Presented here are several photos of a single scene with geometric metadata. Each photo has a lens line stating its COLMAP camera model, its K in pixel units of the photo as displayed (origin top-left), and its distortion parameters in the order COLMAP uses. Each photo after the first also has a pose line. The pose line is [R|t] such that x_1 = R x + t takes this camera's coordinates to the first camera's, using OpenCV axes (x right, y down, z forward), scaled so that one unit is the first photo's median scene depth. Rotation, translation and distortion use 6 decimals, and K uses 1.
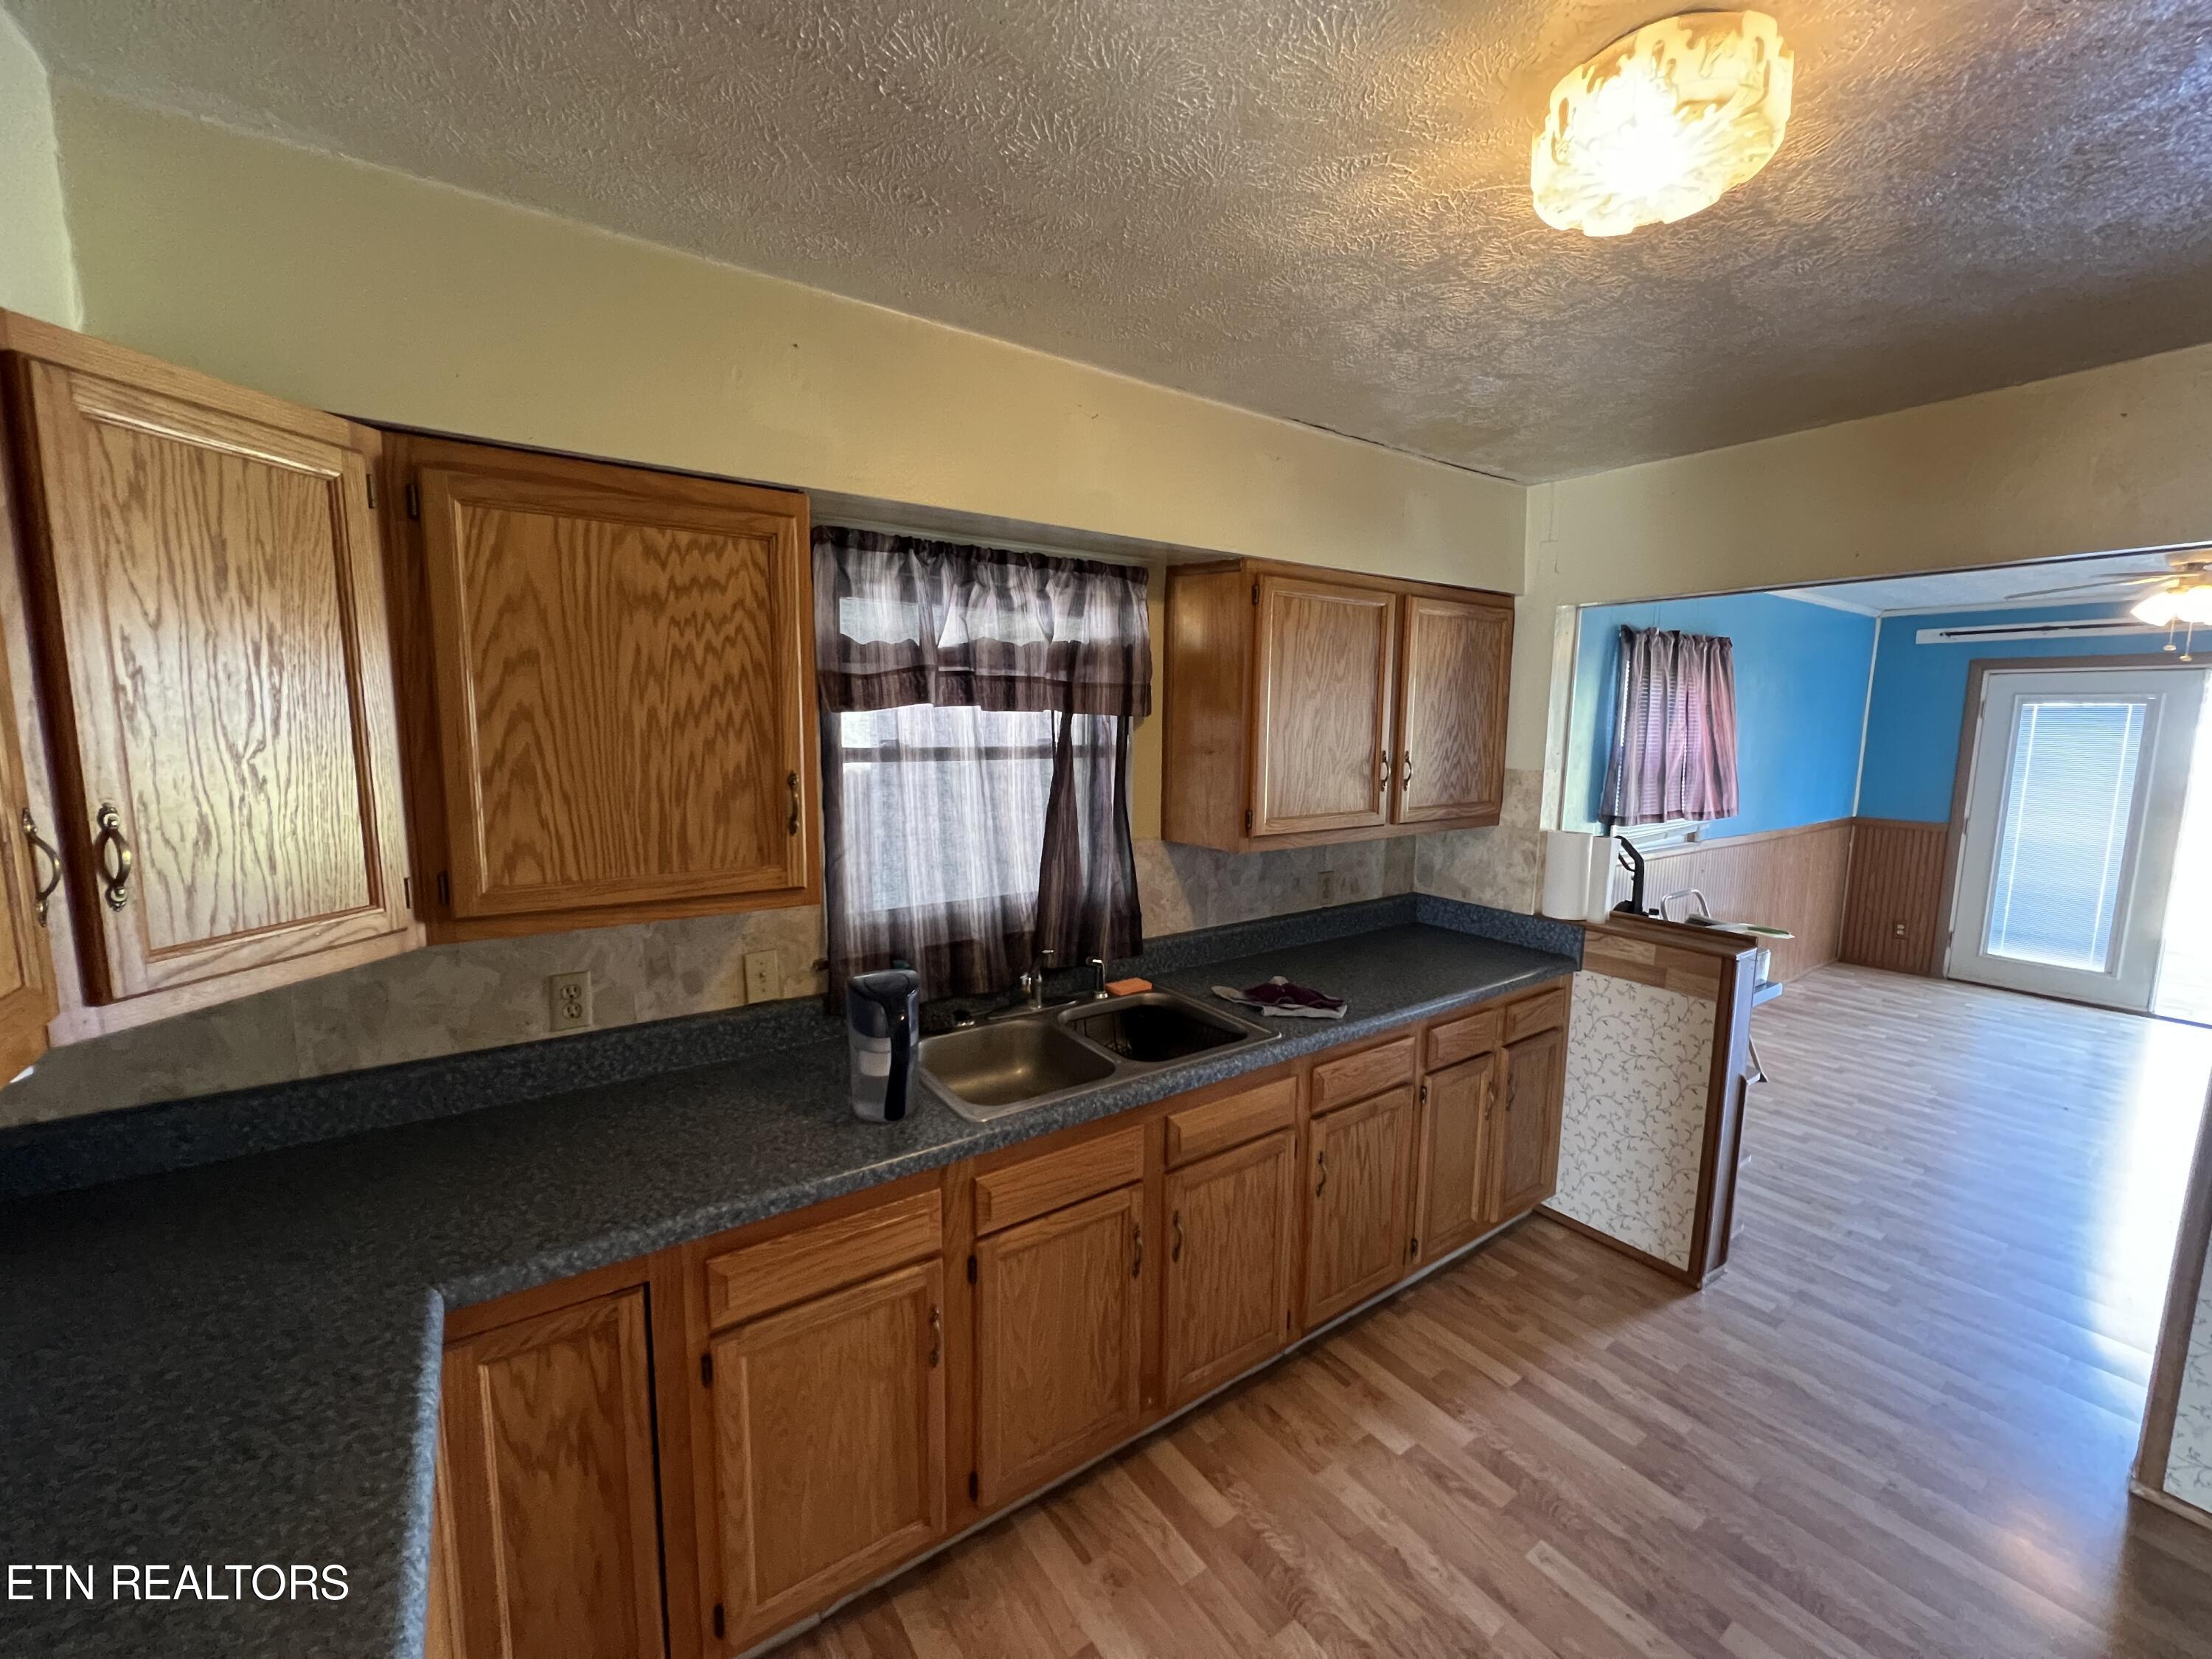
lens RADIAL K [[866.2, 0, 1126.0], [0, 866.2, 825.7], [0, 0, 1]] dist [0.003596, -0.000106]
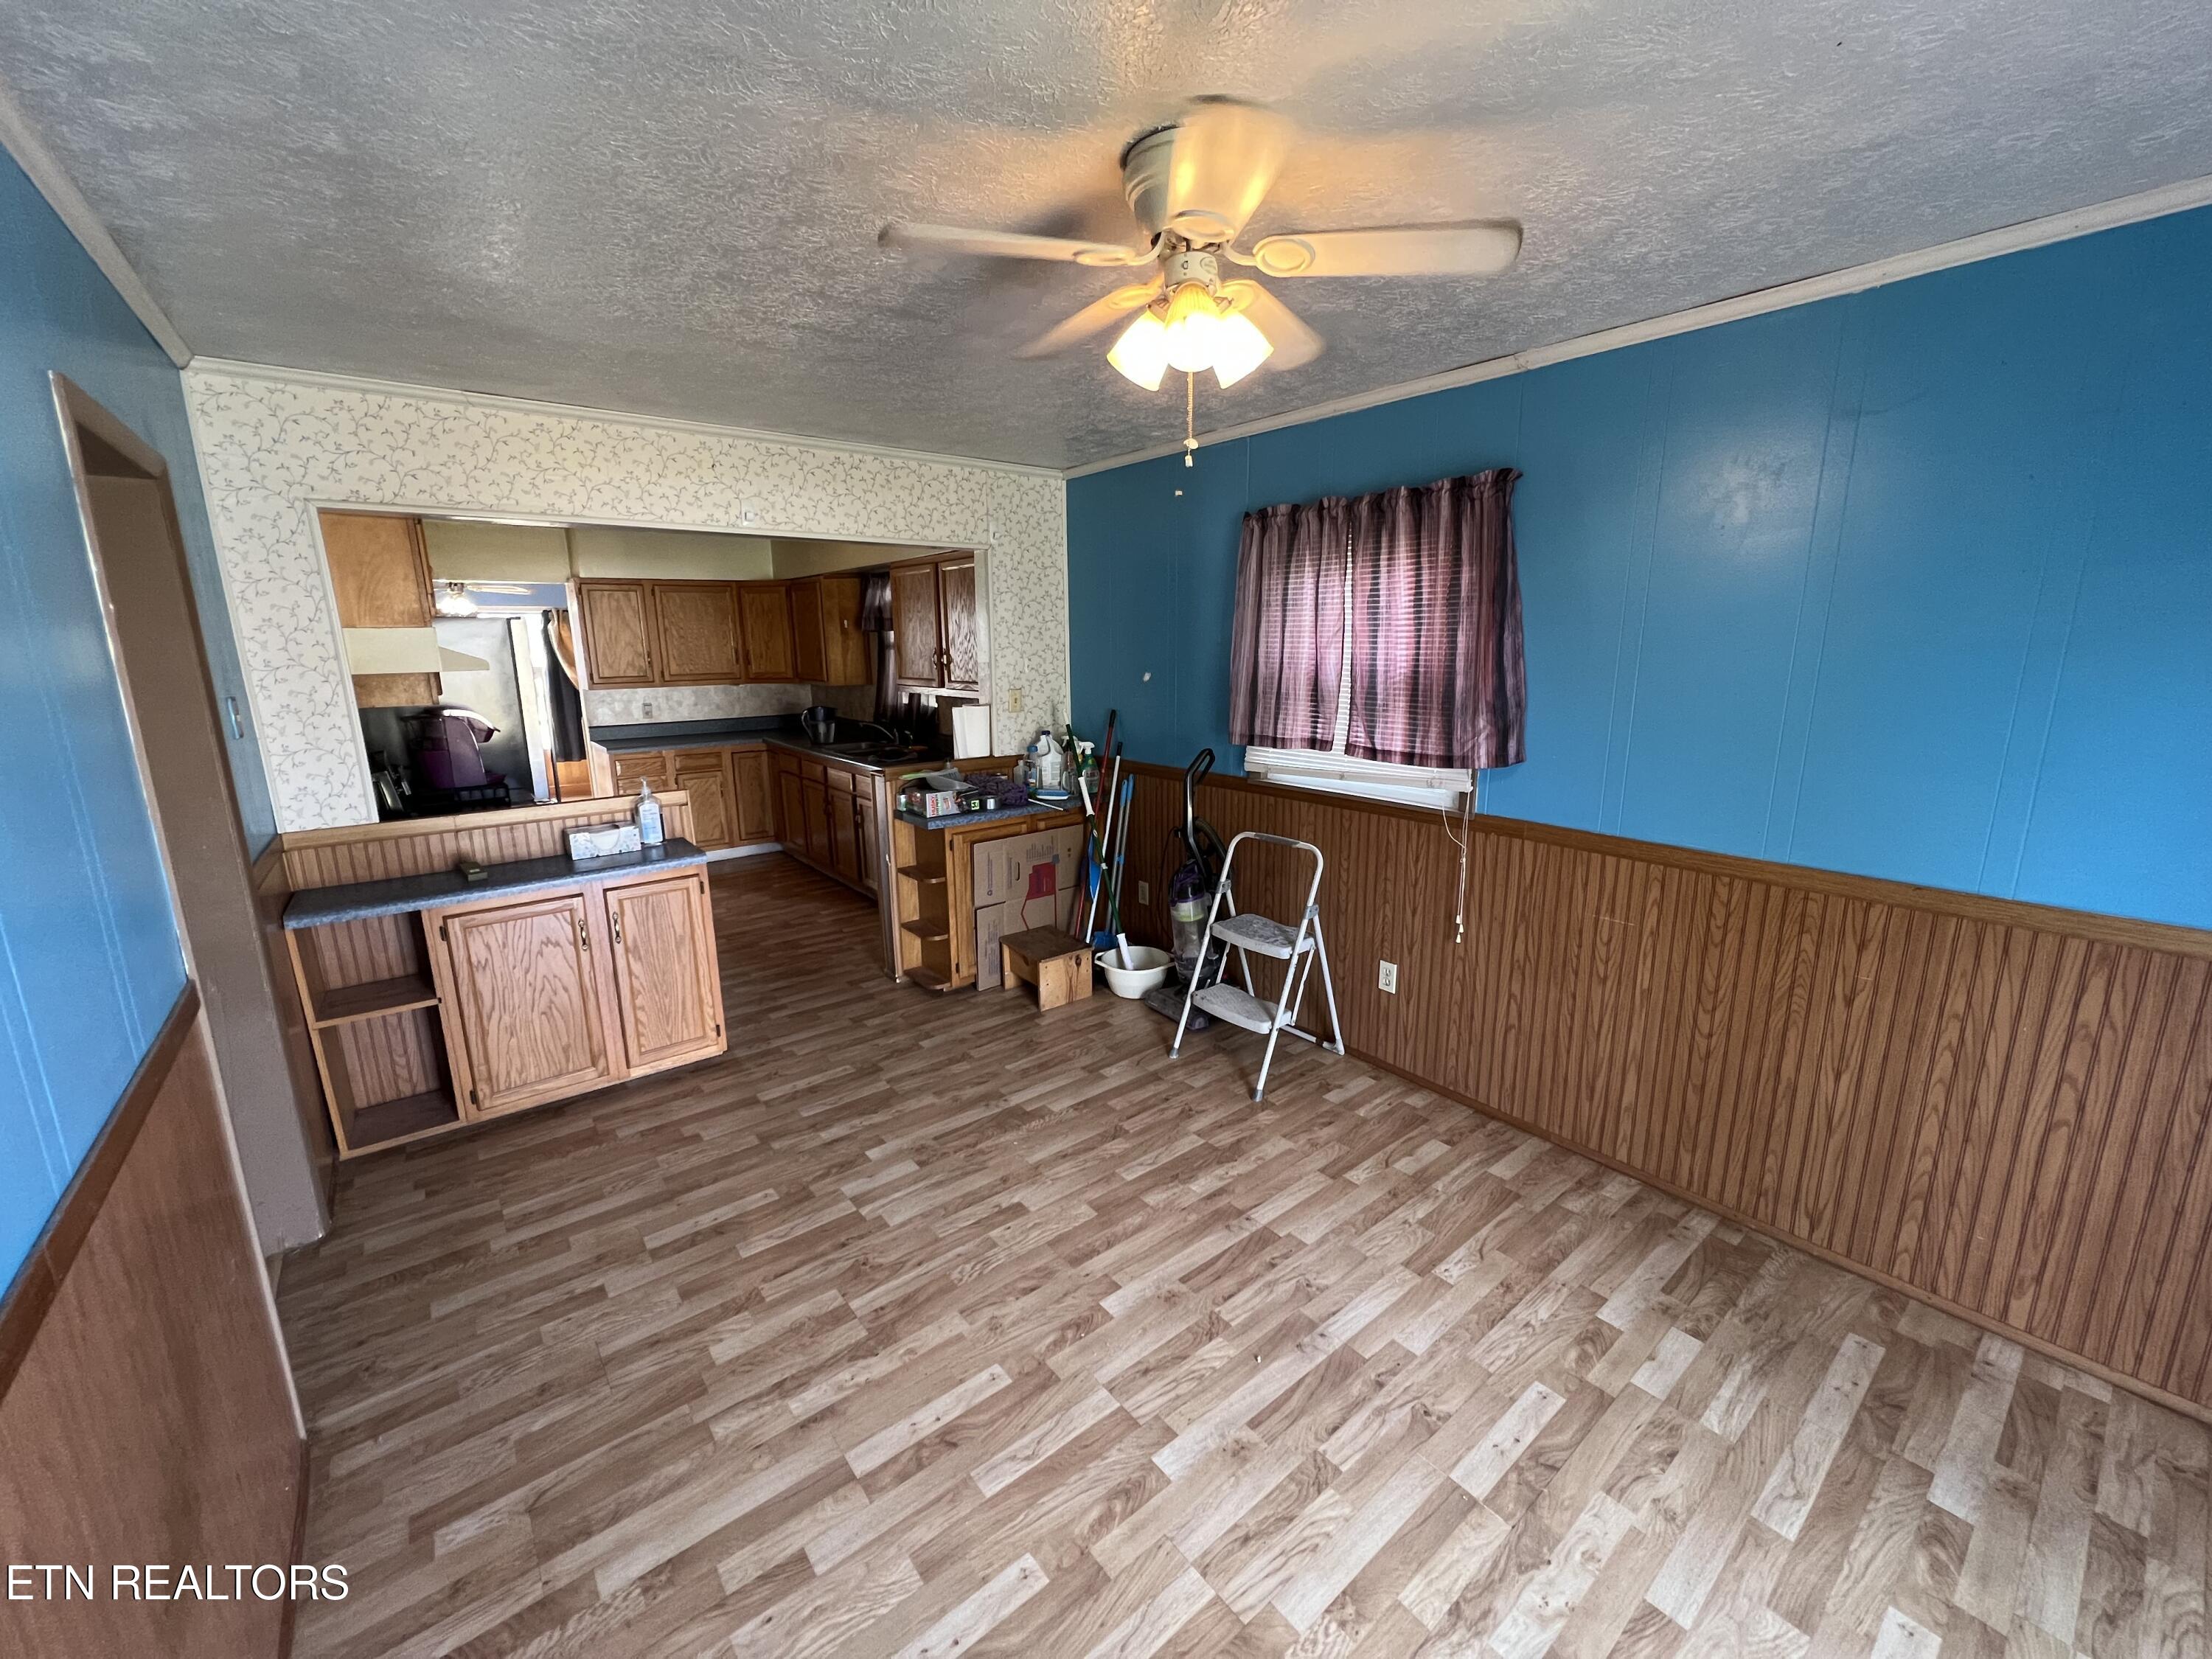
lens RADIAL K [[866.2, 0, 1088.2], [0, 866.2, 820.9], [0, 0, 1]] dist [0.003596, -0.000106]
pose [[0.054382, 0.193235, -0.979644, 2.217248], [-0.112189, 0.976066, 0.186301, -0.104169], [0.992198, 0.099774, 0.074759, 1.211935]]
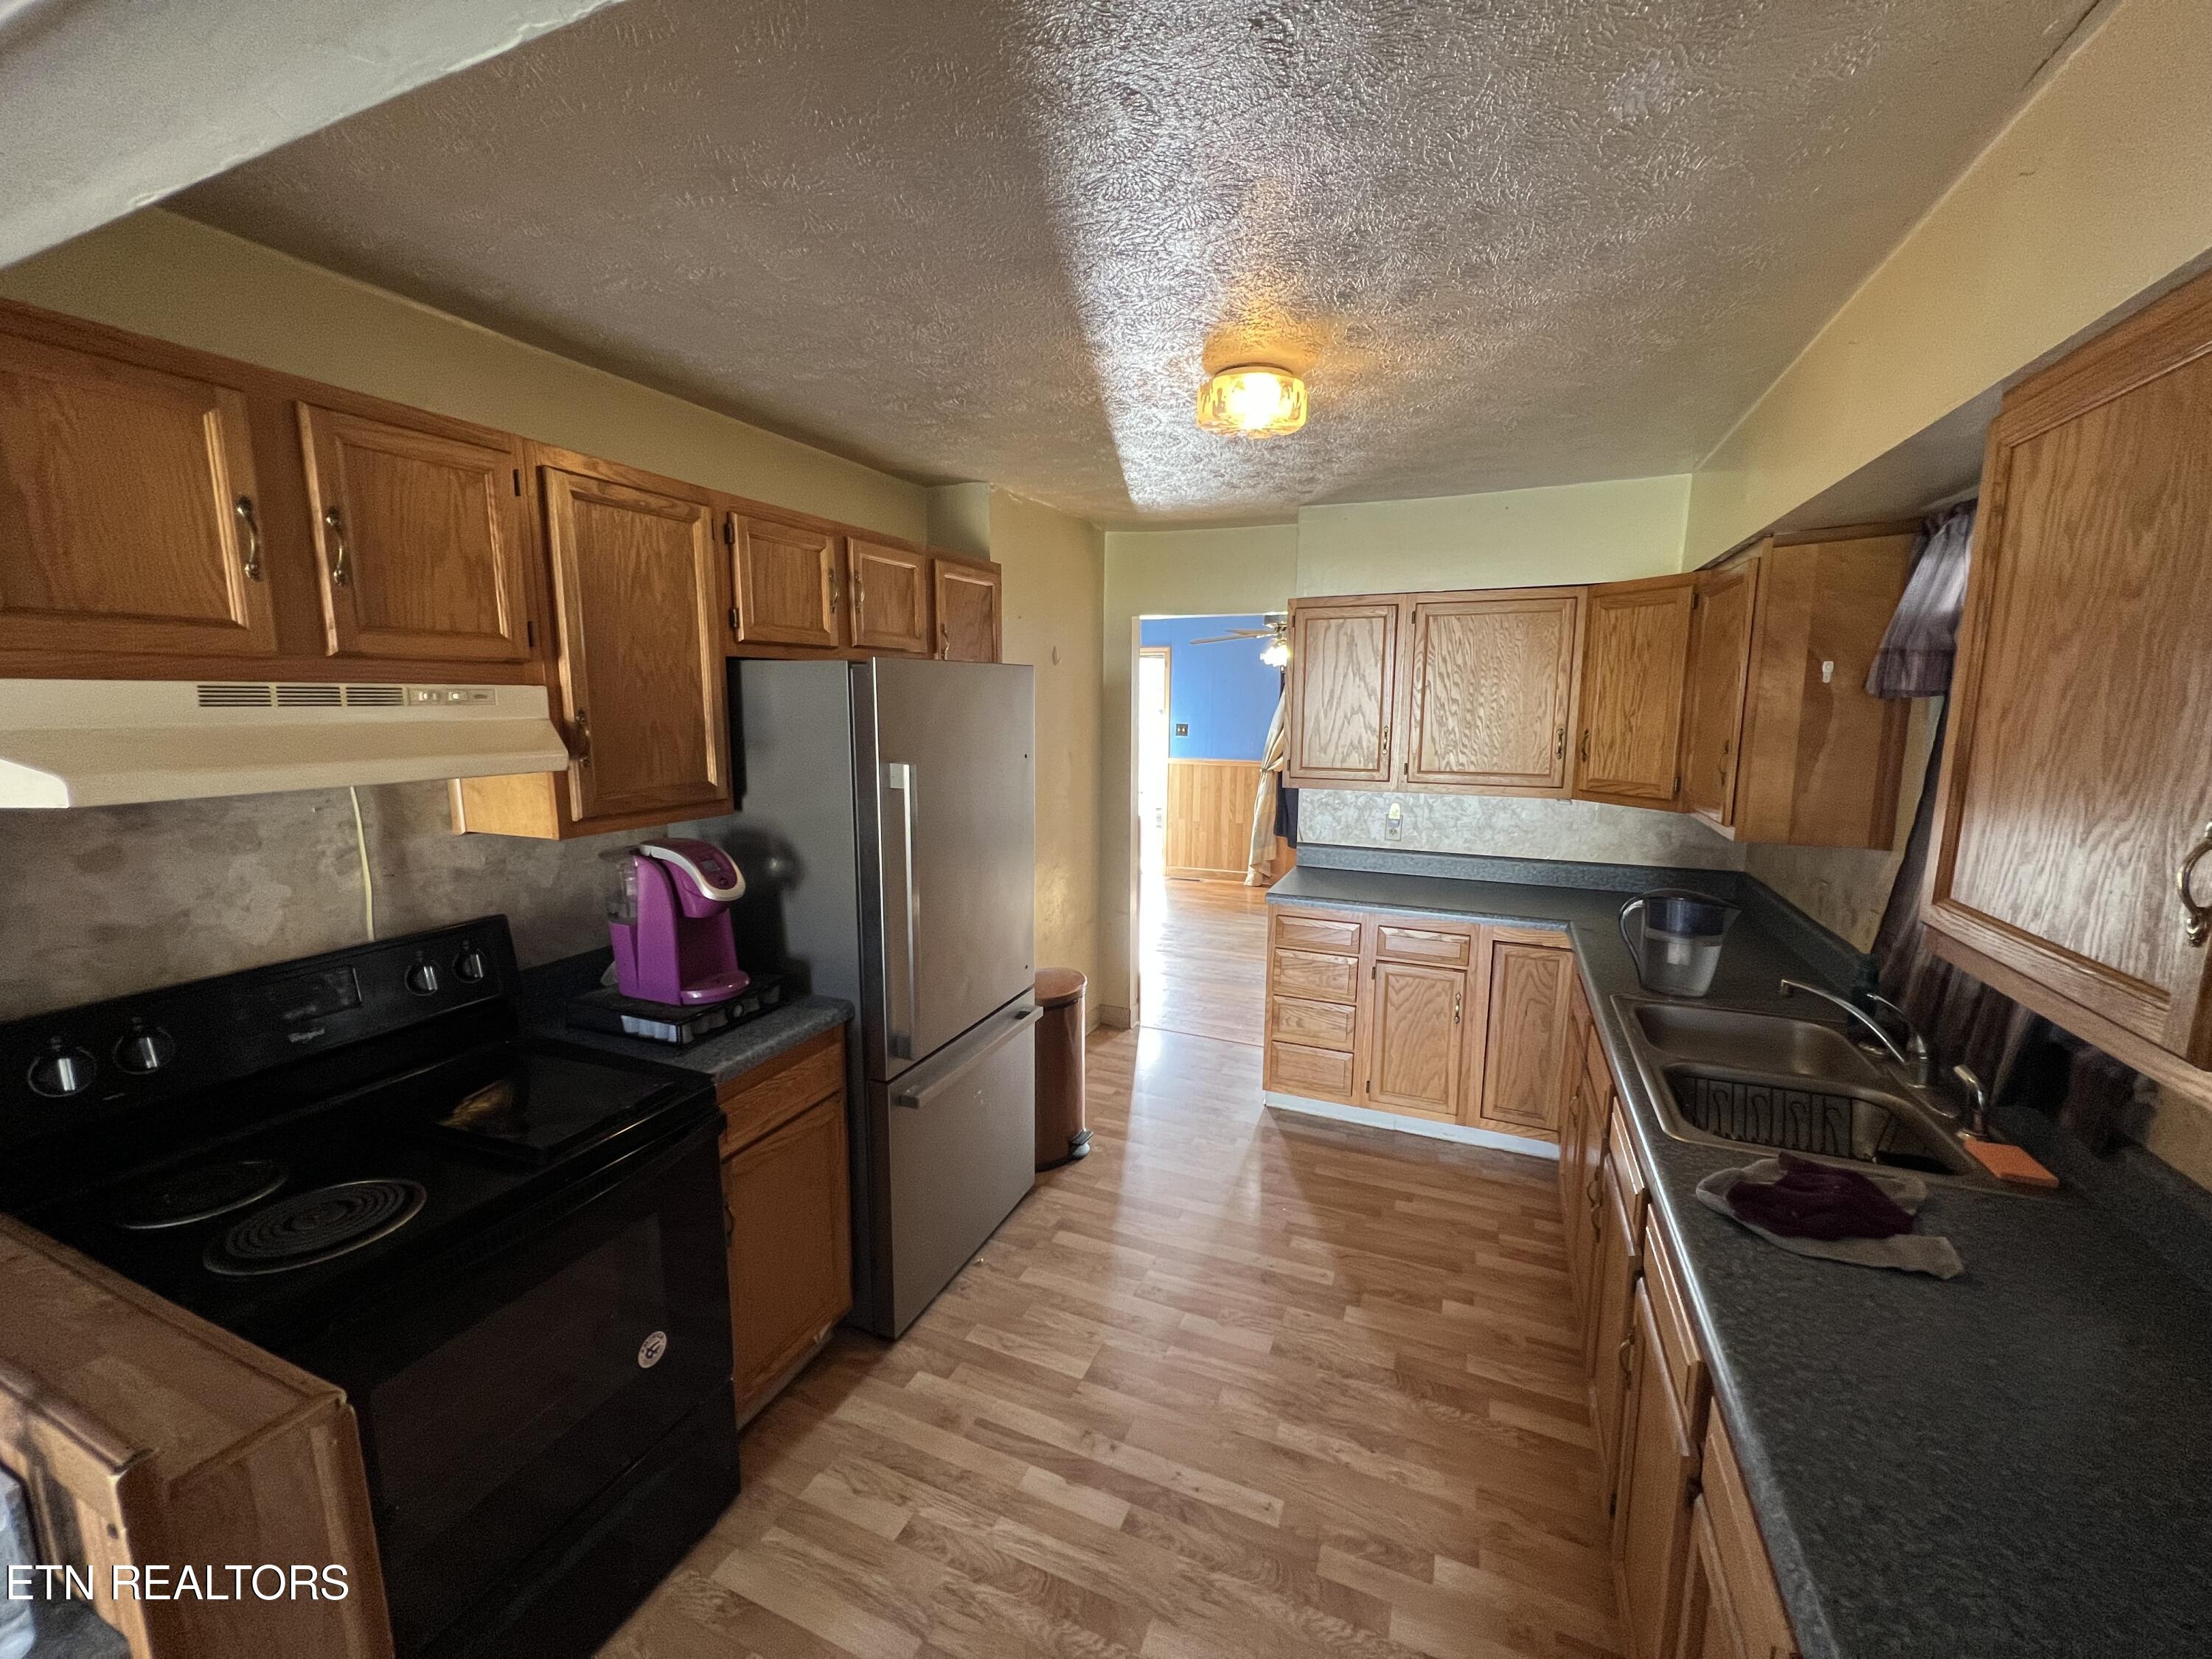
lens RADIAL K [[866.2, 0, 1102.2], [0, 866.2, 820.8], [0, 0, 1]] dist [0.003596, -0.000106]
pose [[-0.857295, 0.059130, -0.511419, 0.758001], [-0.075735, 0.968090, 0.238885, -0.123149], [0.509225, 0.243527, -0.825460, 1.038514]]
